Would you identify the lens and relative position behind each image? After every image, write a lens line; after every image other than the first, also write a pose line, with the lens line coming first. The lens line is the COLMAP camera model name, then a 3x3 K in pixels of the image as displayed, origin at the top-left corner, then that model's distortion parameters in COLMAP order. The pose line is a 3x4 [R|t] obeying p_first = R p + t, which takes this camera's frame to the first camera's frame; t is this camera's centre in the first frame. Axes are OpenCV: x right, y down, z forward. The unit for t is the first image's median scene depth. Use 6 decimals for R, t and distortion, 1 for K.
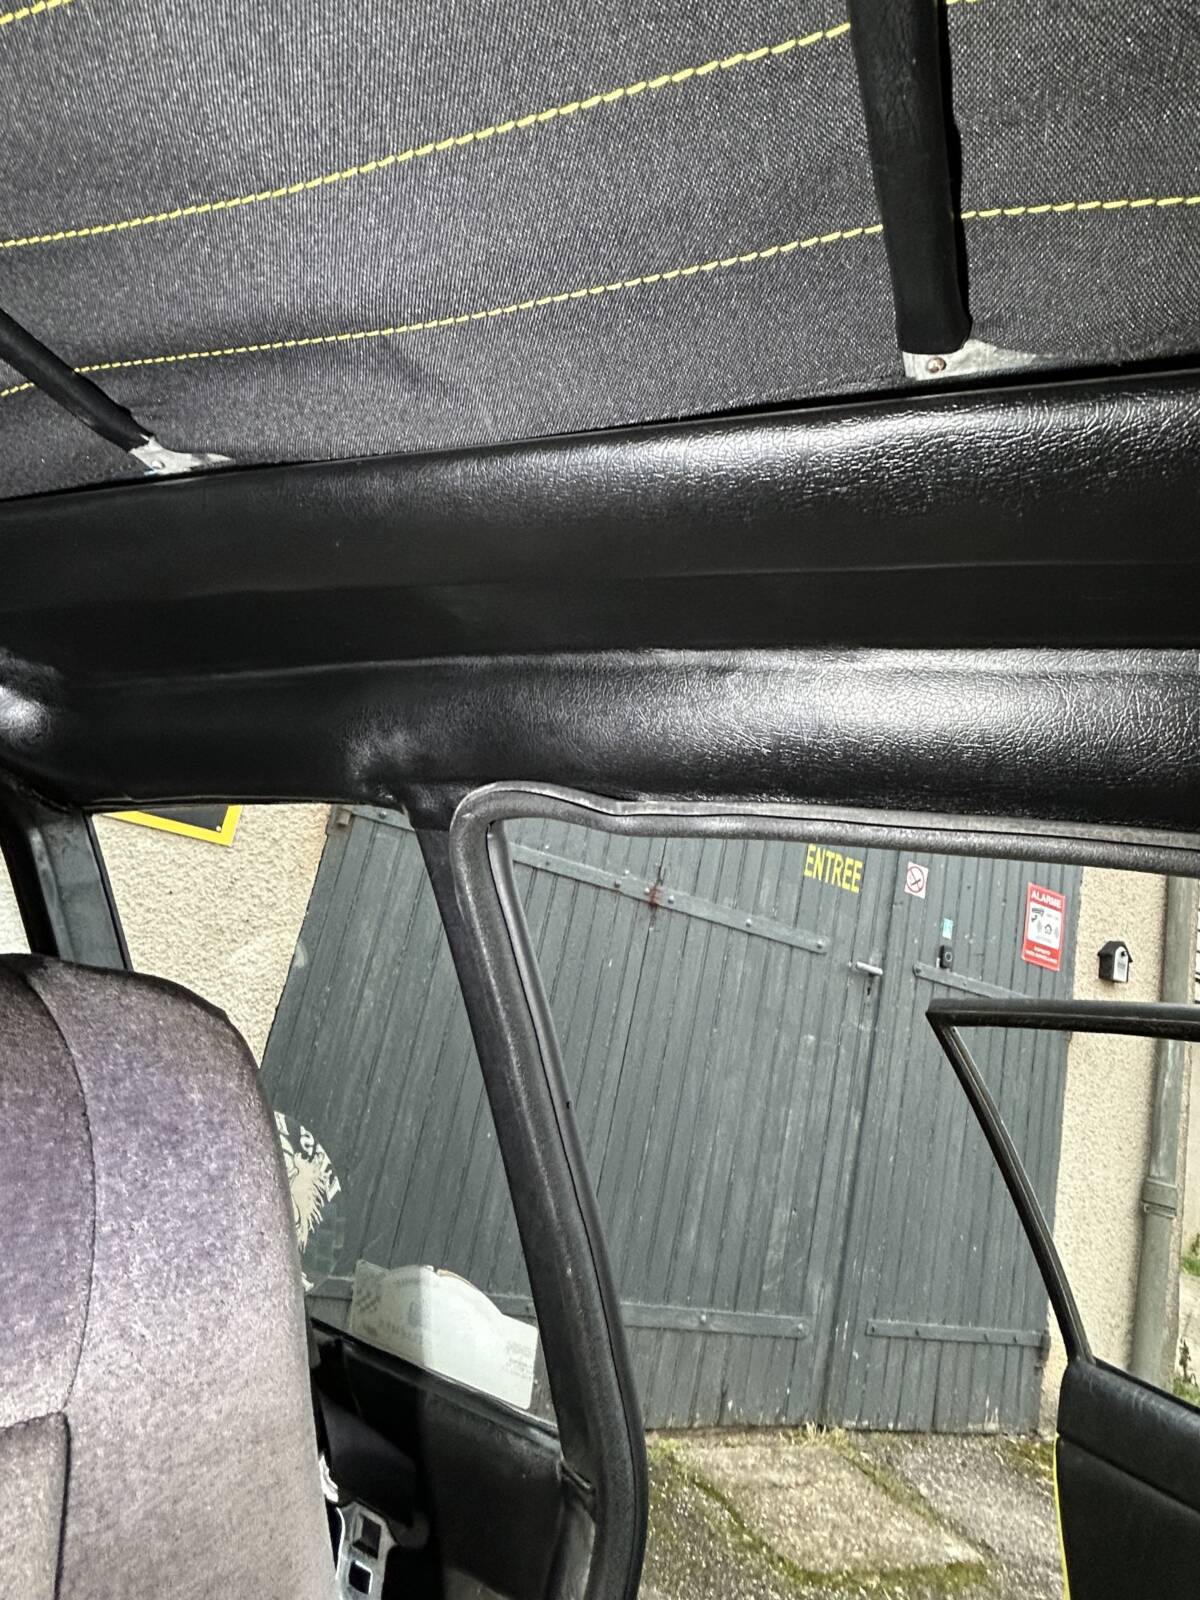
lens RADIAL K [[988.1, 0, 618.7], [0, 988.1, 782.3], [0, 0, 1]] dist [-0.007821, -0.000758]
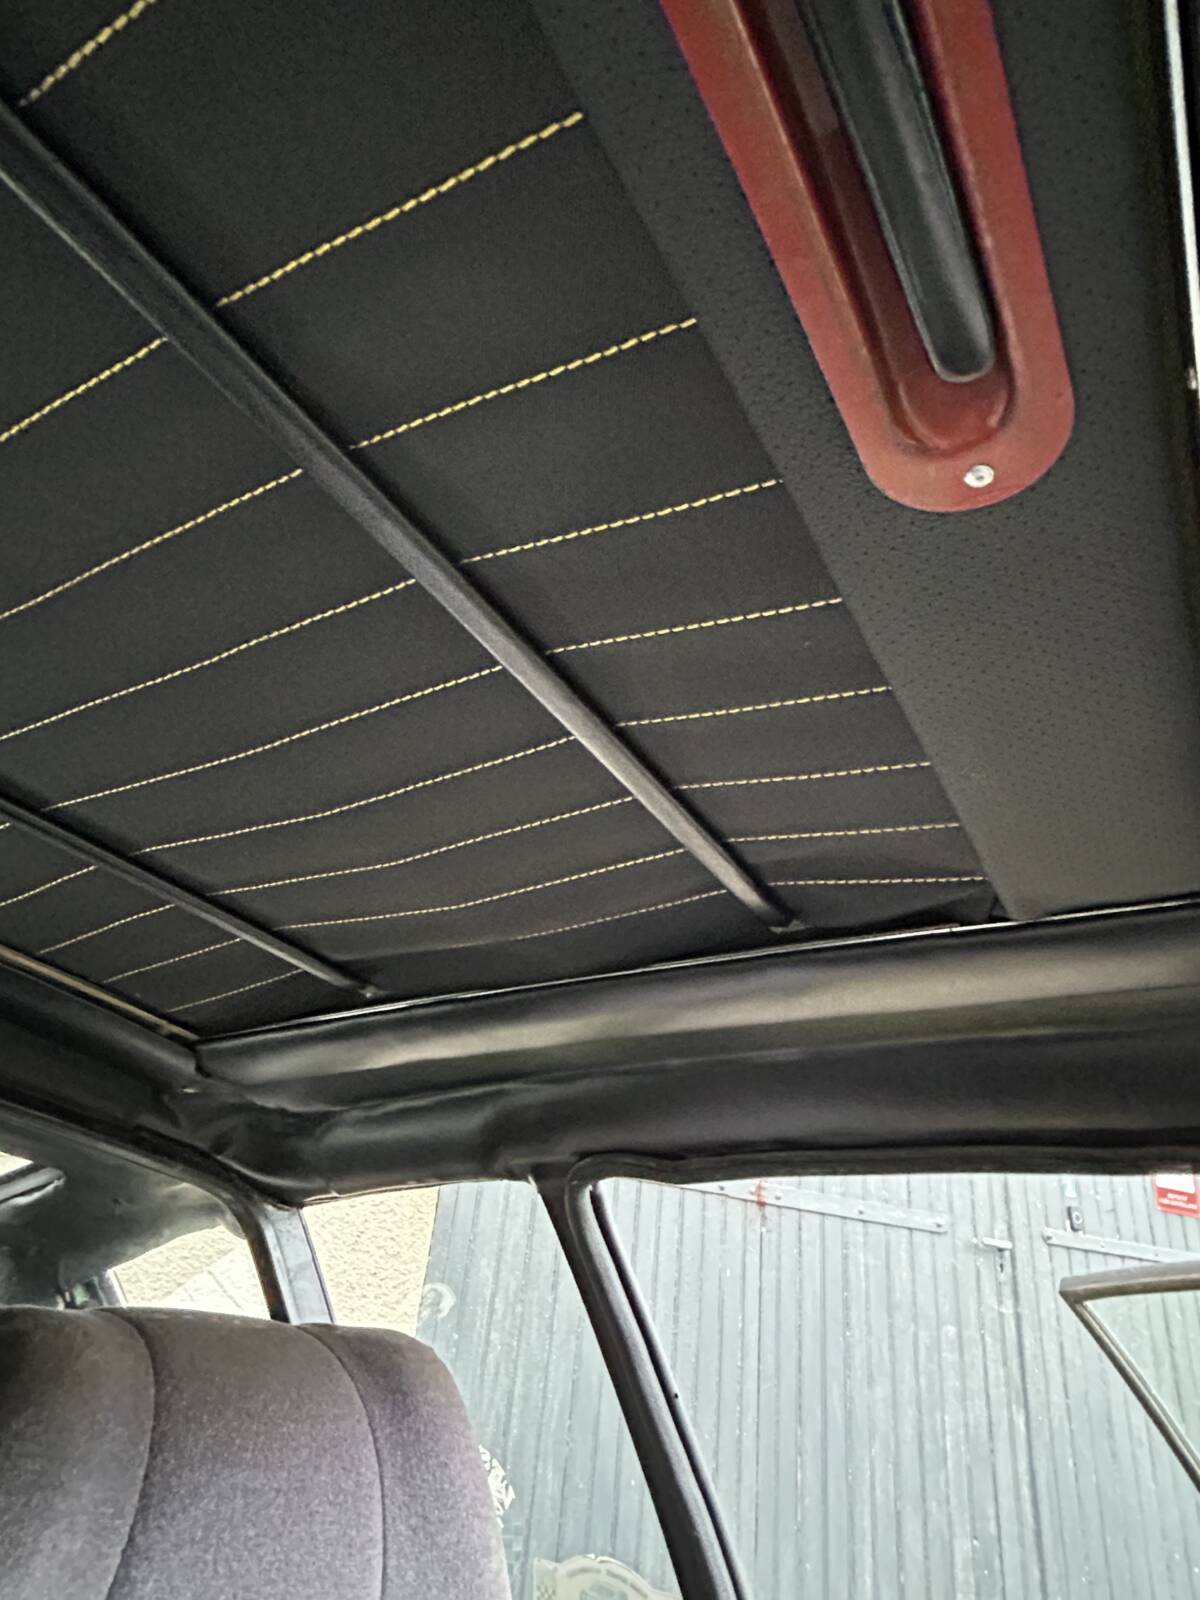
lens RADIAL K [[1005.7, 0, 603.8], [0, 1005.7, 768.0], [0, 0, 1]] dist [-0.016255, 0.002409]
pose [[0.984246, -0.164202, -0.065561, 0.016912], [0.138569, 0.946702, -0.290781, -0.021137], [0.109814, 0.277116, 0.954541, -0.113113]]
